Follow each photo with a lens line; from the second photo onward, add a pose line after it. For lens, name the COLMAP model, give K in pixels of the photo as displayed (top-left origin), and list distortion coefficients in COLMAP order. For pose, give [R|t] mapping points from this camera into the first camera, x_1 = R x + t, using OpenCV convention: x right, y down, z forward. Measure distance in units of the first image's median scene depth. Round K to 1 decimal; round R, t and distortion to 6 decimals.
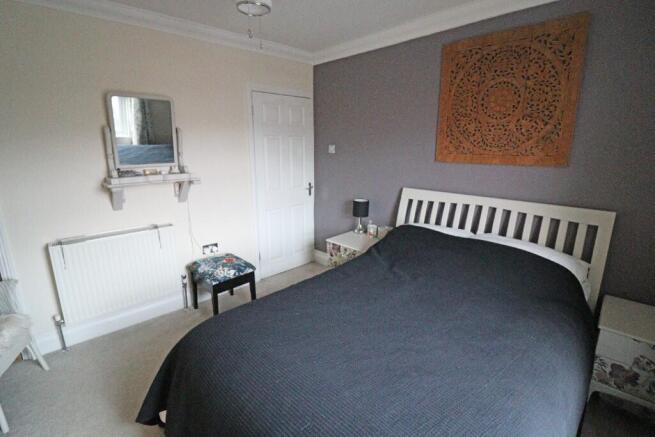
lens RADIAL K [[304.5, 0, 324.8], [0, 304.5, 213.9], [0, 0, 1]] dist [0.002804, -0.012444]
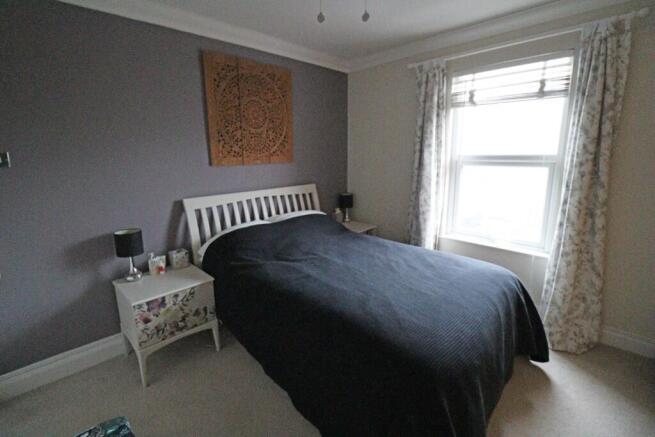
lens RADIAL K [[304.5, 0, 324.8], [0, 304.5, 213.9], [0, 0, 1]] dist [0.002804, -0.012444]
pose [[-0.038486, -0.208539, 0.977257, -0.713413], [0.231553, 0.949501, 0.211735, -0.160360], [-0.972061, 0.234435, 0.011745, 0.719931]]
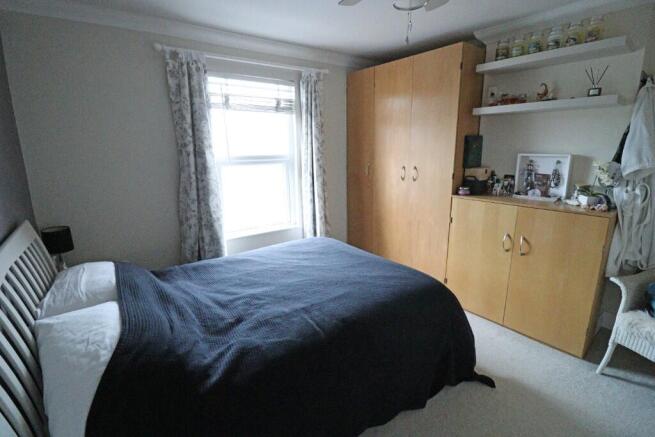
lens RADIAL K [[304.5, 0, 324.8], [0, 304.5, 213.9], [0, 0, 1]] dist [0.002804, -0.012444]
pose [[-0.995976, -0.013066, 0.088658, -0.034512], [0.025597, 0.906622, 0.421167, -0.295392], [-0.085882, 0.421742, -0.902640, 1.316744]]
